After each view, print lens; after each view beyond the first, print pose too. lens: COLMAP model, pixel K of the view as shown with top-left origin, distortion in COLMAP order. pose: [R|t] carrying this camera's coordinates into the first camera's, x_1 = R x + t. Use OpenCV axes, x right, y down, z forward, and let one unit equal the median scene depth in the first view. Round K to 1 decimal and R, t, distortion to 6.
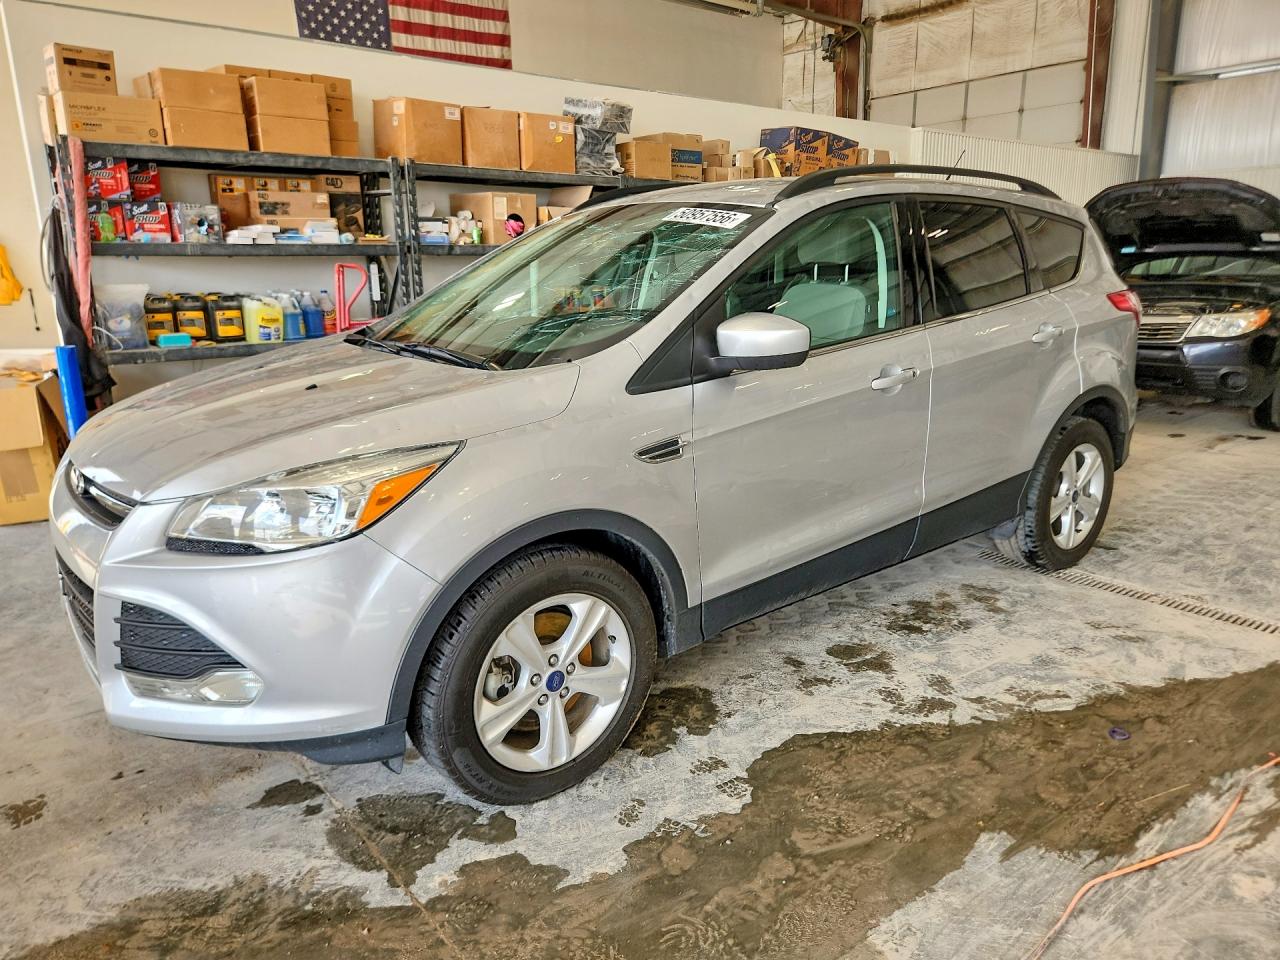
lens RADIAL K [[856.8, 0, 638.8], [0, 856.8, 491.0], [0, 0, 1]] dist [0.008582, -0.015269]
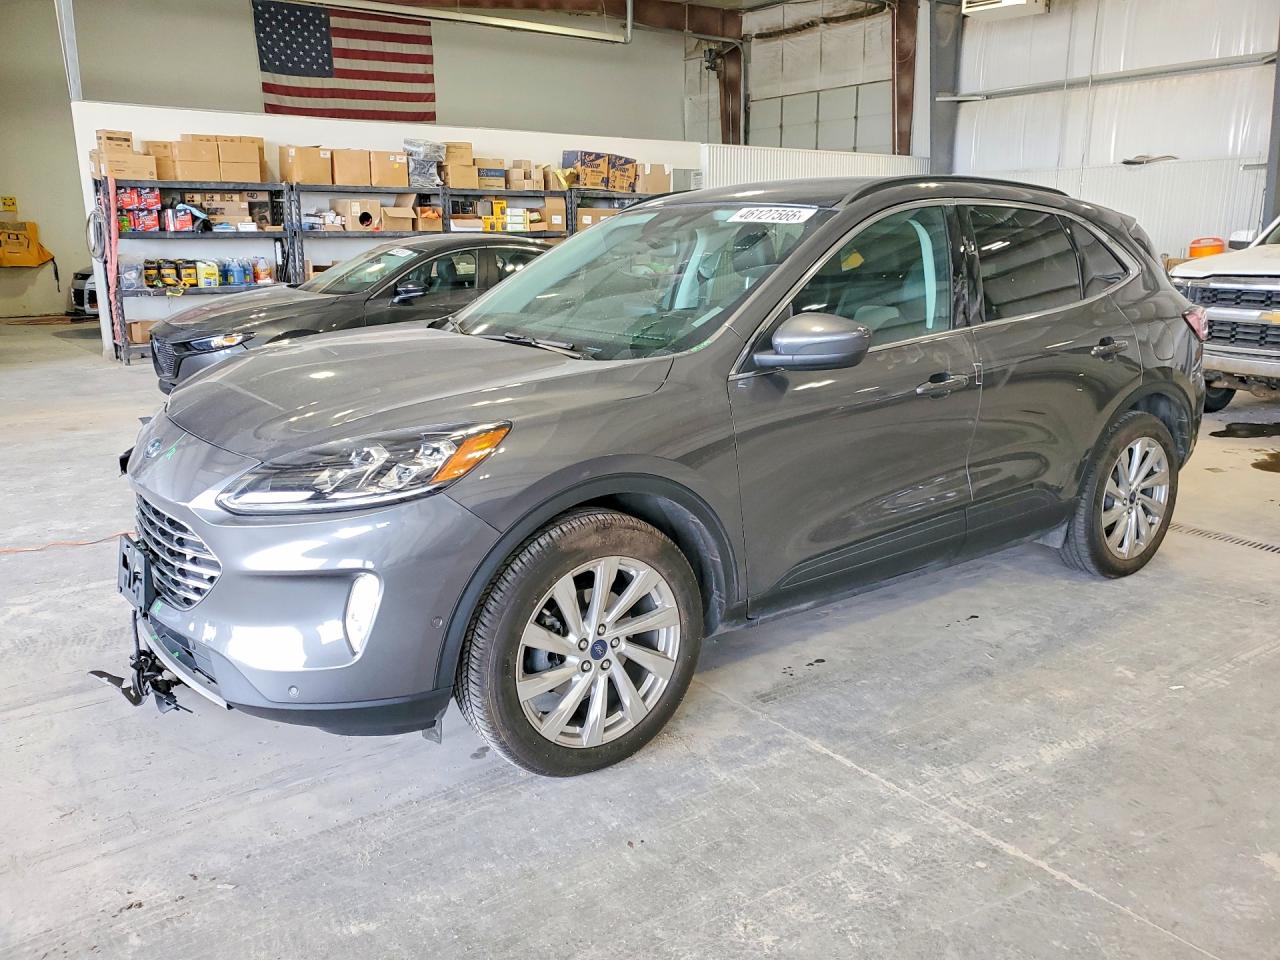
lens RADIAL K [[985.6, 0, 640.6], [0, 985.6, 471.0], [0, 0, 1]] dist [-0.022509, 0.004800]
pose [[0.999254, 0.020596, -0.032682, 0.451424], [-0.021324, 0.999529, -0.022079, 0.197453], [0.032212, 0.022759, 0.999222, -0.838987]]
